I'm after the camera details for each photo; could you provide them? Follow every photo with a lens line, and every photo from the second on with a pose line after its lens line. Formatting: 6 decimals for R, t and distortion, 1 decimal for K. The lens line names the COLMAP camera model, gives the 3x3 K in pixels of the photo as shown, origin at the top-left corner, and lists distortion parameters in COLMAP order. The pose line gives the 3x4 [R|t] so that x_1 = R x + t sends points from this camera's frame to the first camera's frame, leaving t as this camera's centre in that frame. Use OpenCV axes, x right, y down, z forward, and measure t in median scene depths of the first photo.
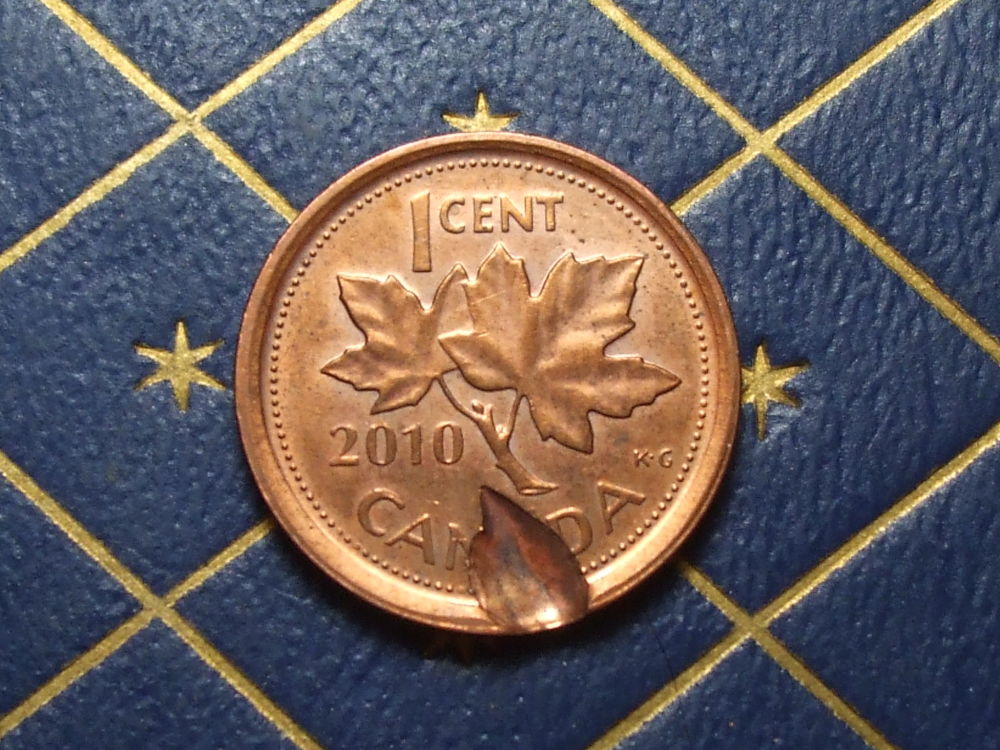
lens RADIAL K [[1131.3, 0, 506.7], [0, 1131.3, 380.5], [0, 0, 1]] dist [-0.008652, 0.000000]
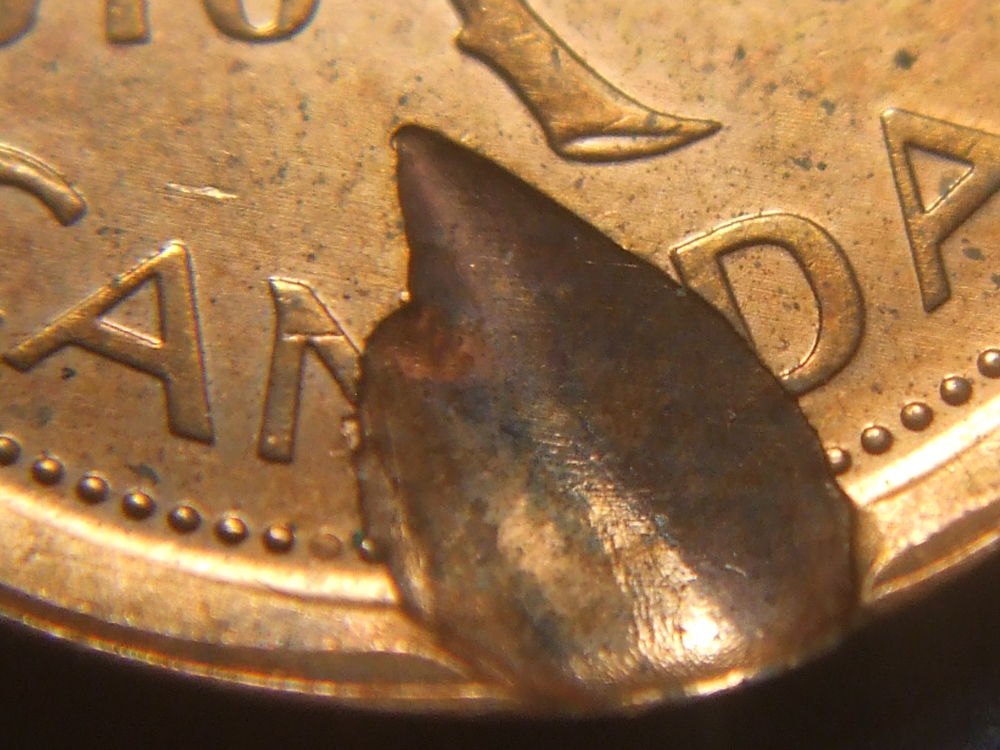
lens RADIAL K [[1131.3, 0, 497.3], [0, 1131.3, 373.7], [0, 0, 1]] dist [-0.008652, 0.000000]
pose [[0.980791, -0.034734, -0.191946, 0.044567], [0.048834, 0.996405, 0.069222, 0.131788], [0.188852, -0.077265, 0.978961, 0.759305]]
